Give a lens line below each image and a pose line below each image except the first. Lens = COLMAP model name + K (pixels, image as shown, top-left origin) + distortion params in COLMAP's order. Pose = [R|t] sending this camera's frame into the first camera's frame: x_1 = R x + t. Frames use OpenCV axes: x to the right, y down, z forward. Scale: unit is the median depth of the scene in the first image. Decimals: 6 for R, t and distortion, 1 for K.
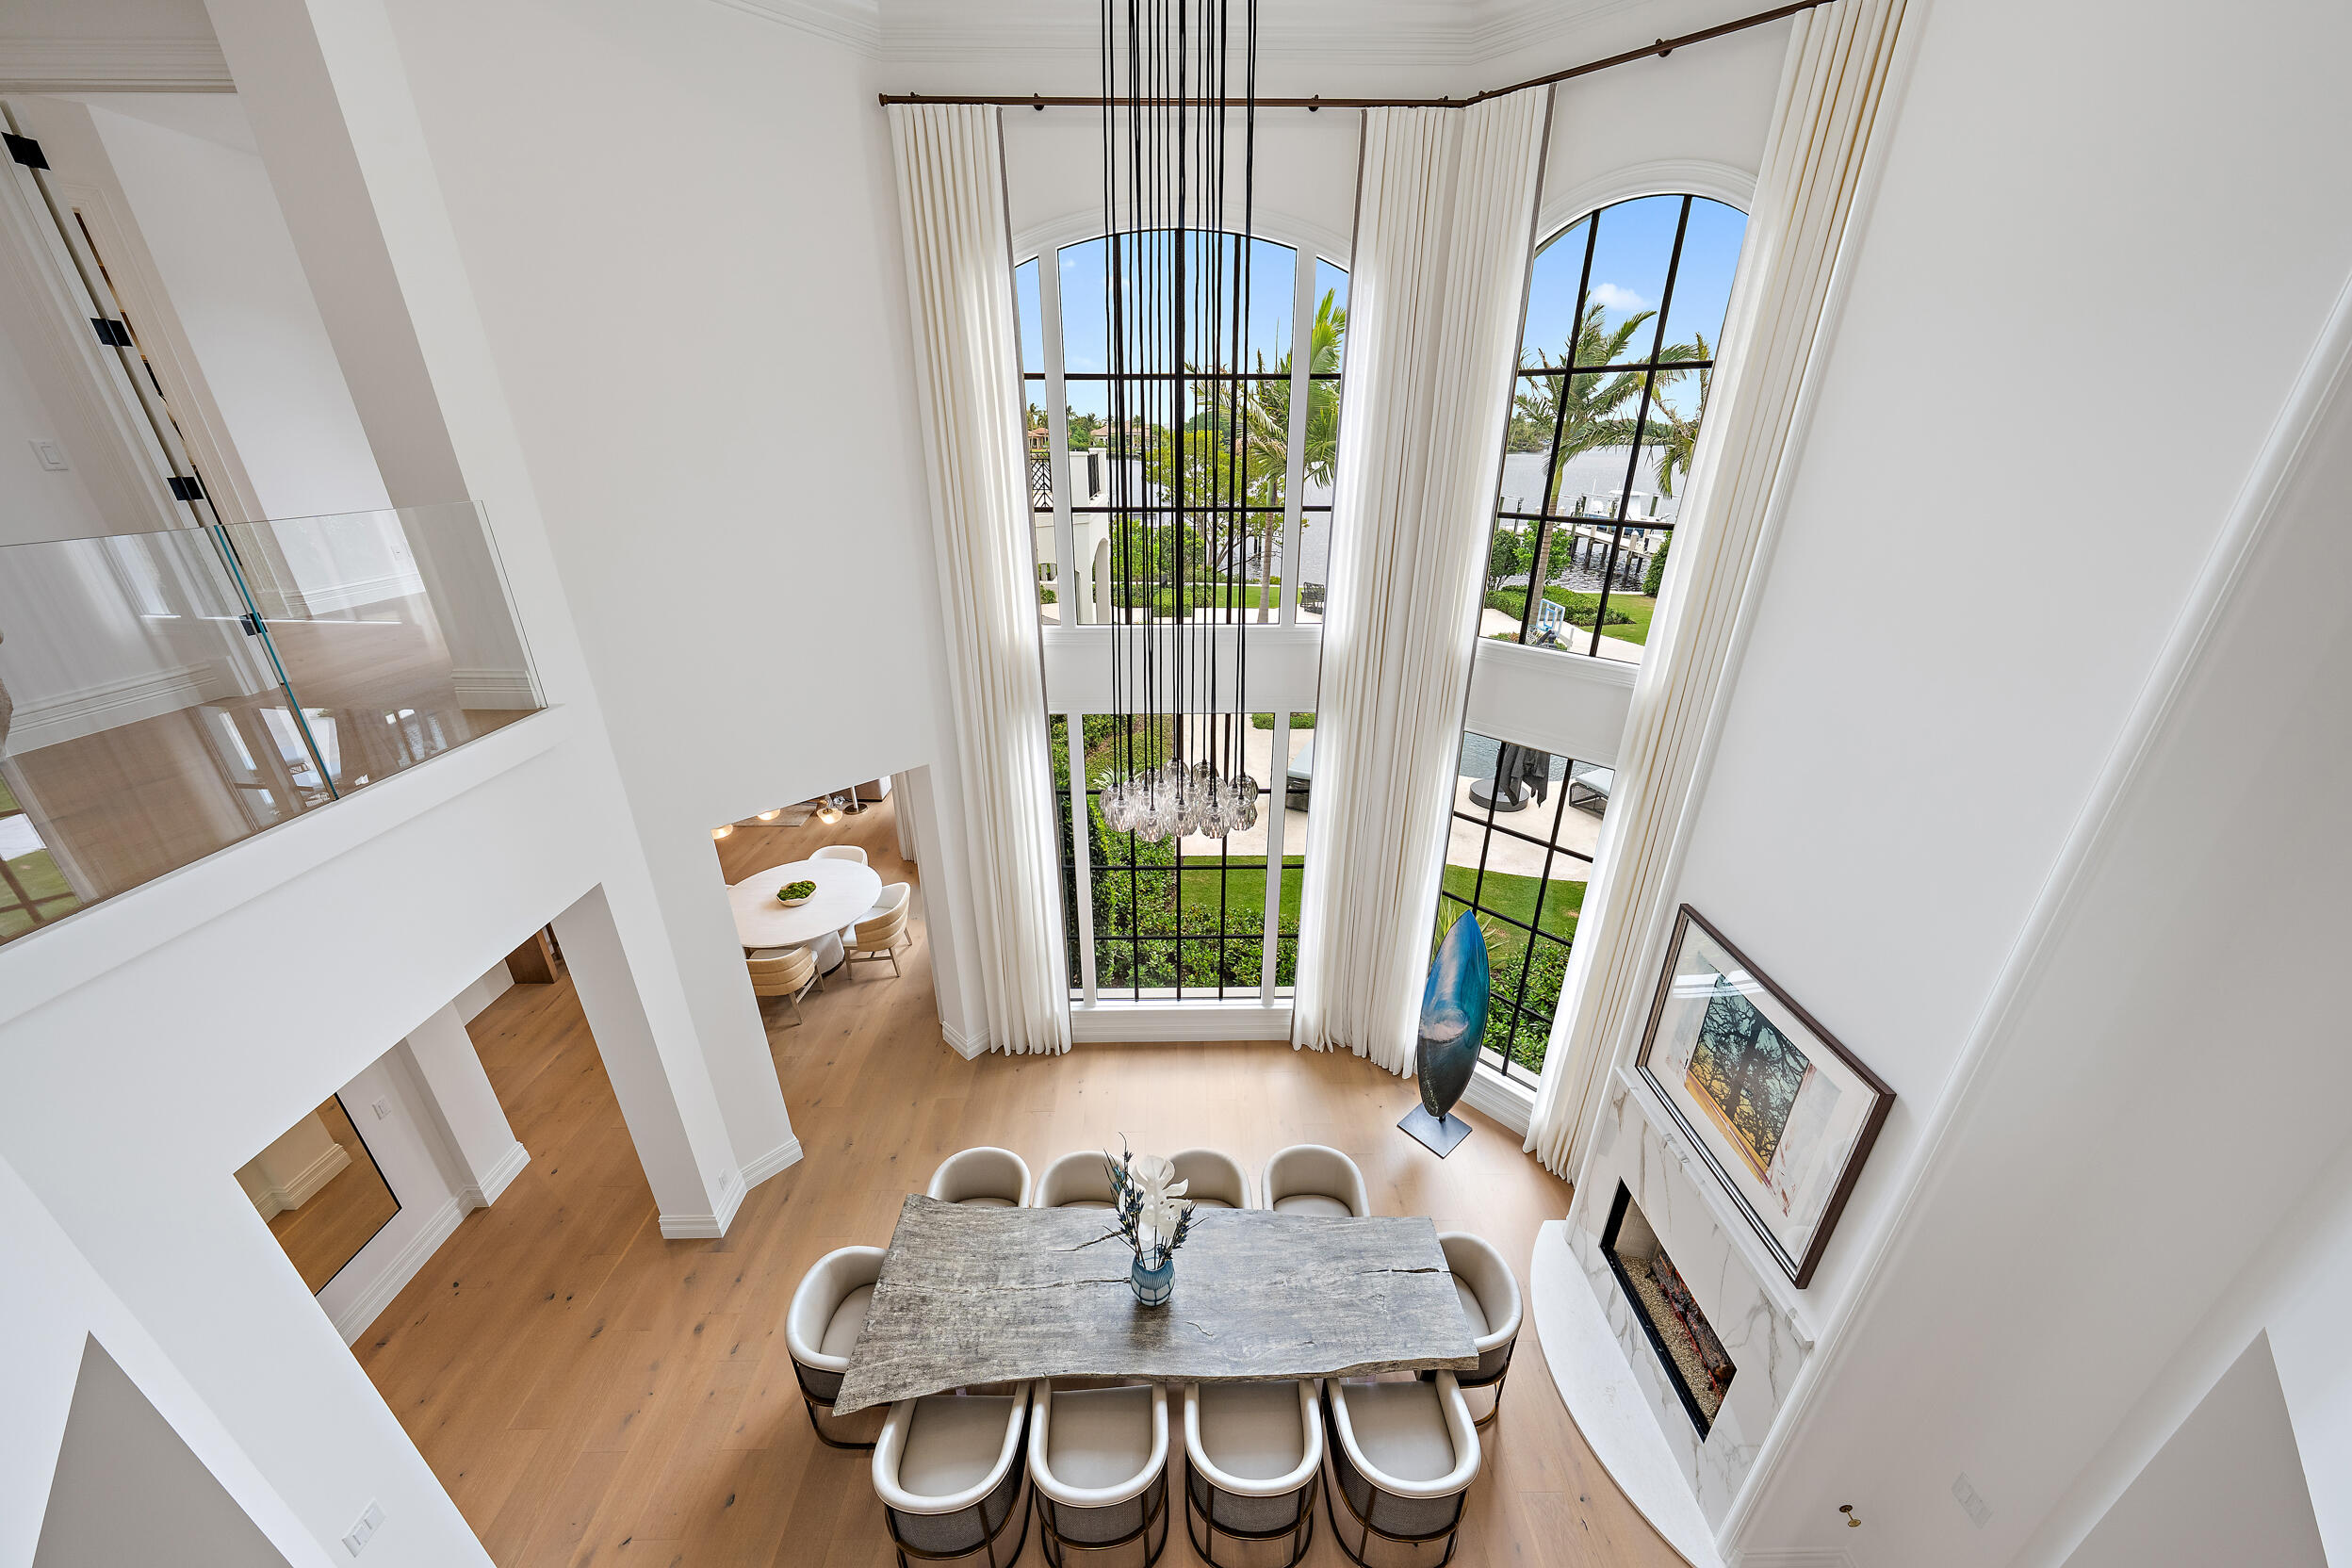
lens RADIAL K [[790.4, 0, 1186.5], [0, 790.4, 776.2], [0, 0, 1]] dist [-0.000578, -0.000075]
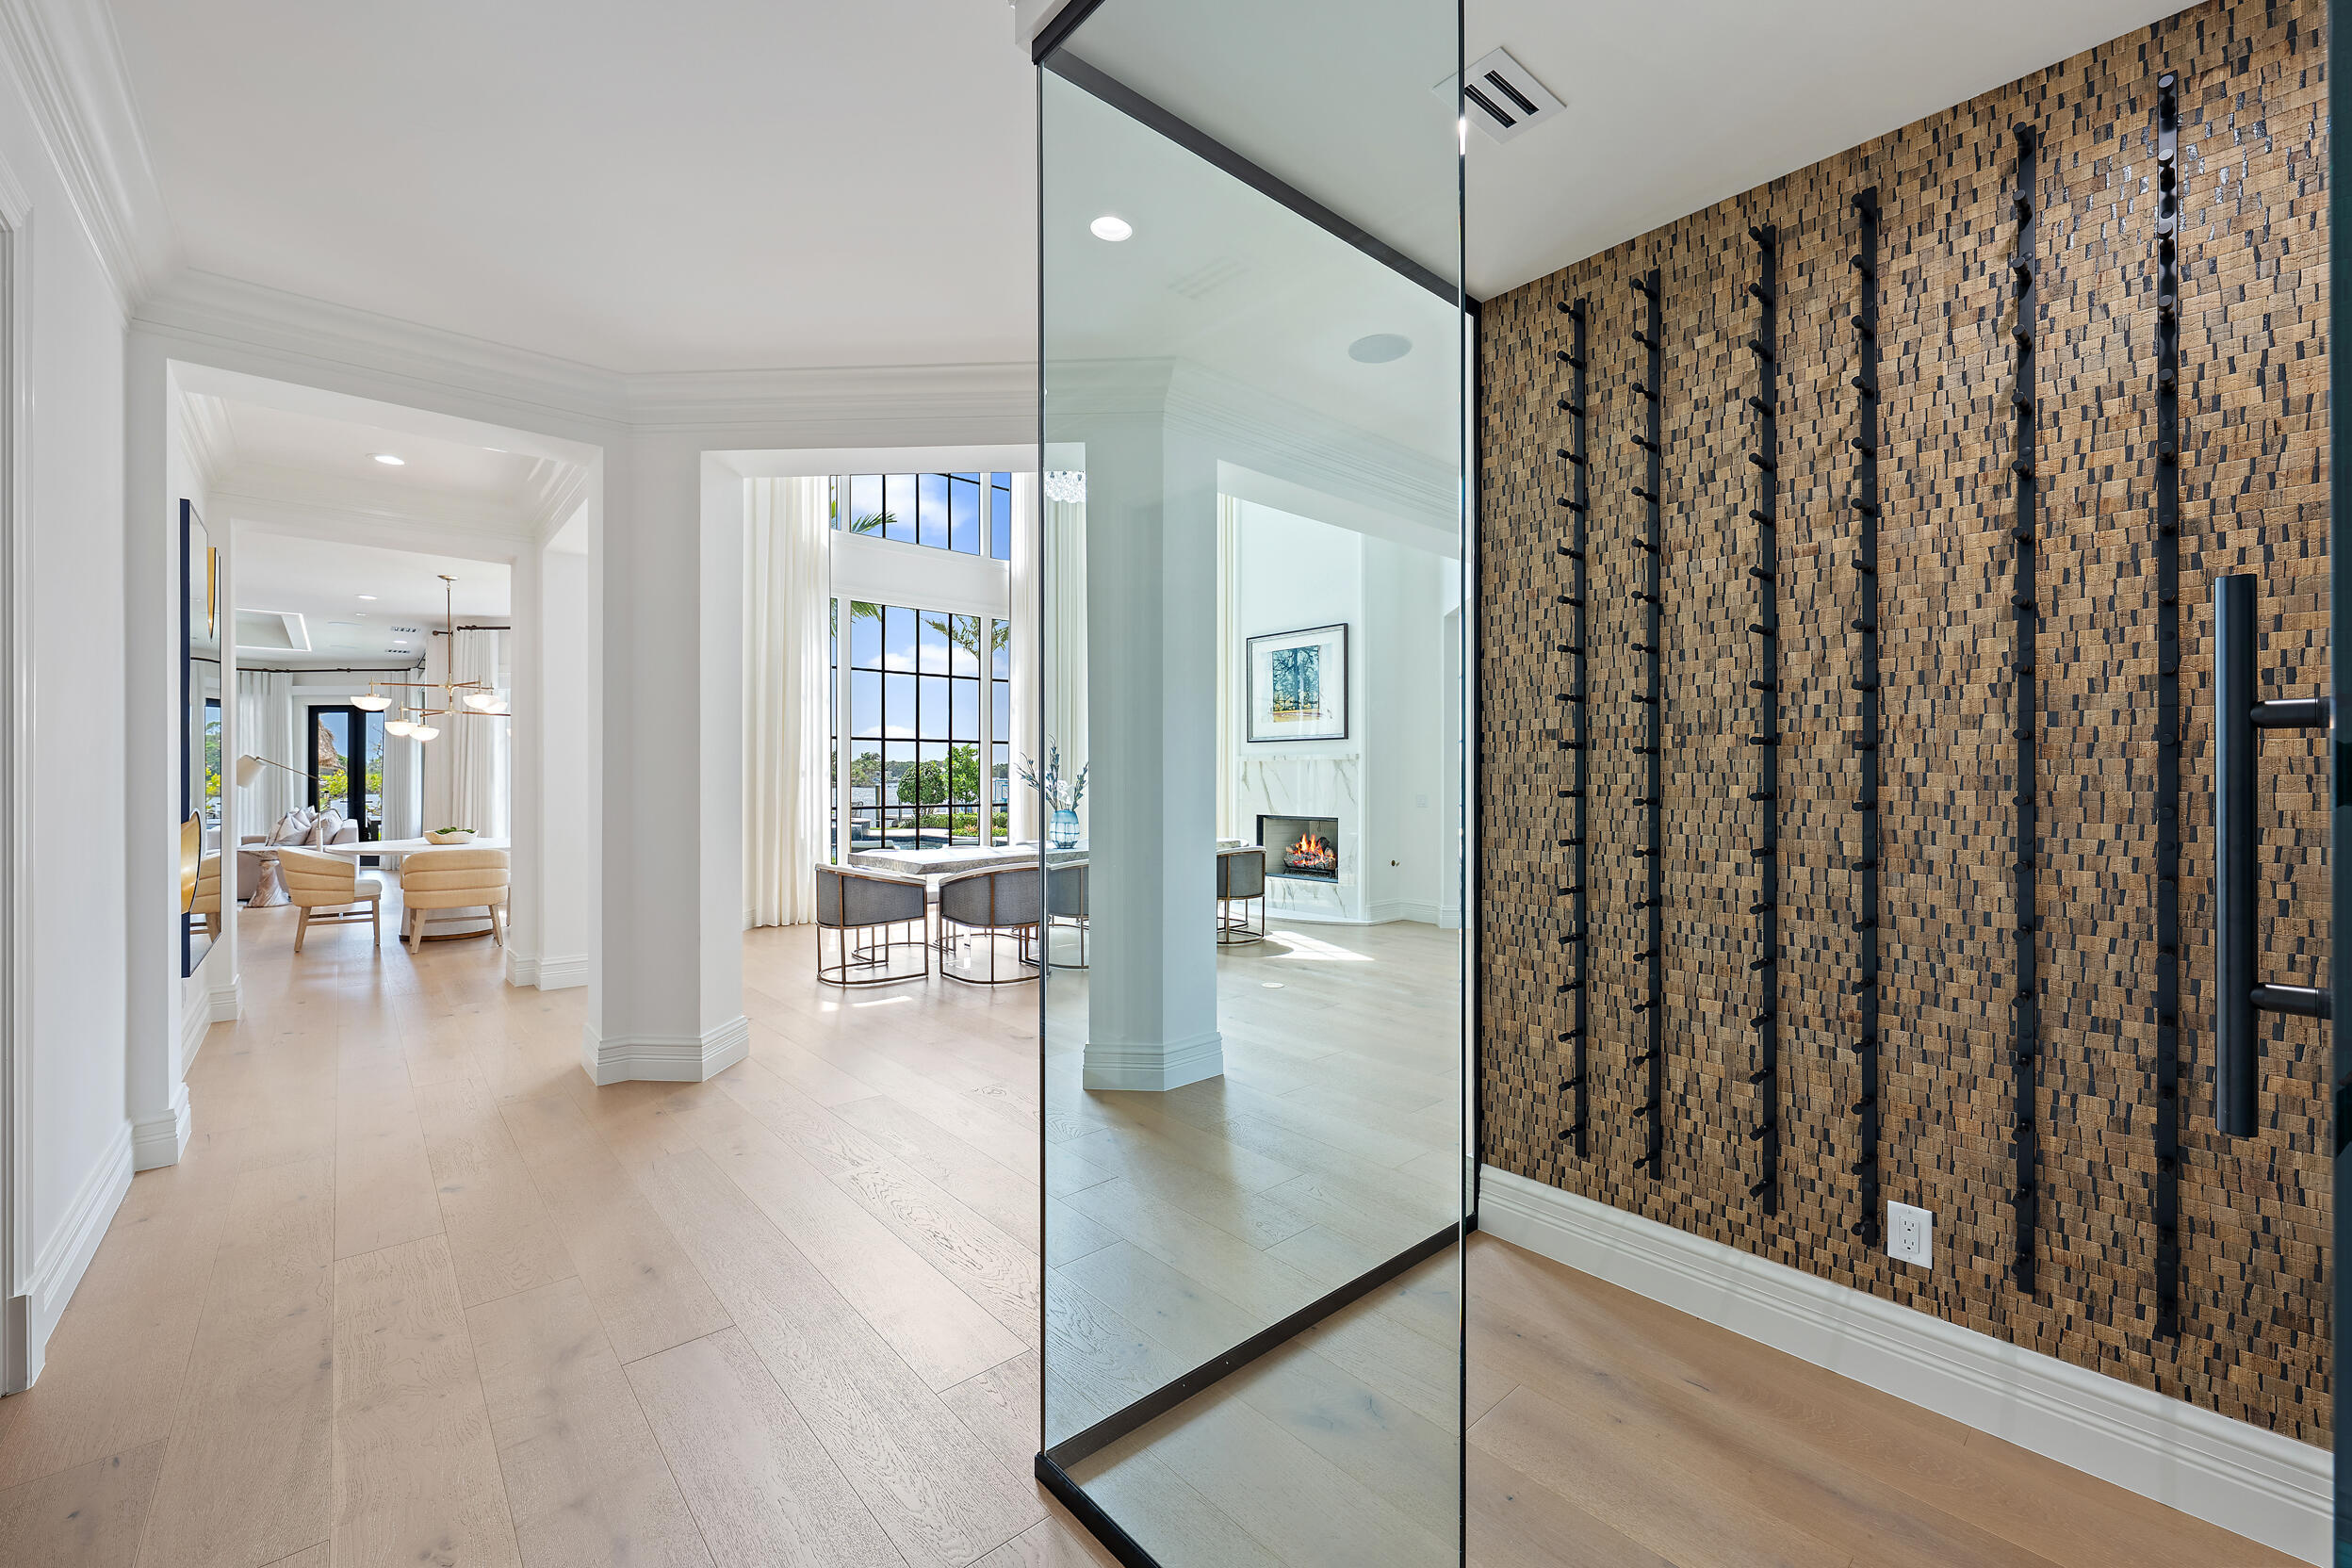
lens RADIAL K [[950.2, 0, 1173.4], [0, 950.2, 777.0], [0, 0, 1]] dist [-0.000022, 0.000000]
pose [[0.763749, 0.001715, 0.645511, -1.077976], [0.256057, 0.917152, -0.305396, 1.177306], [-0.592555, 0.398534, 0.700035, -0.441093]]
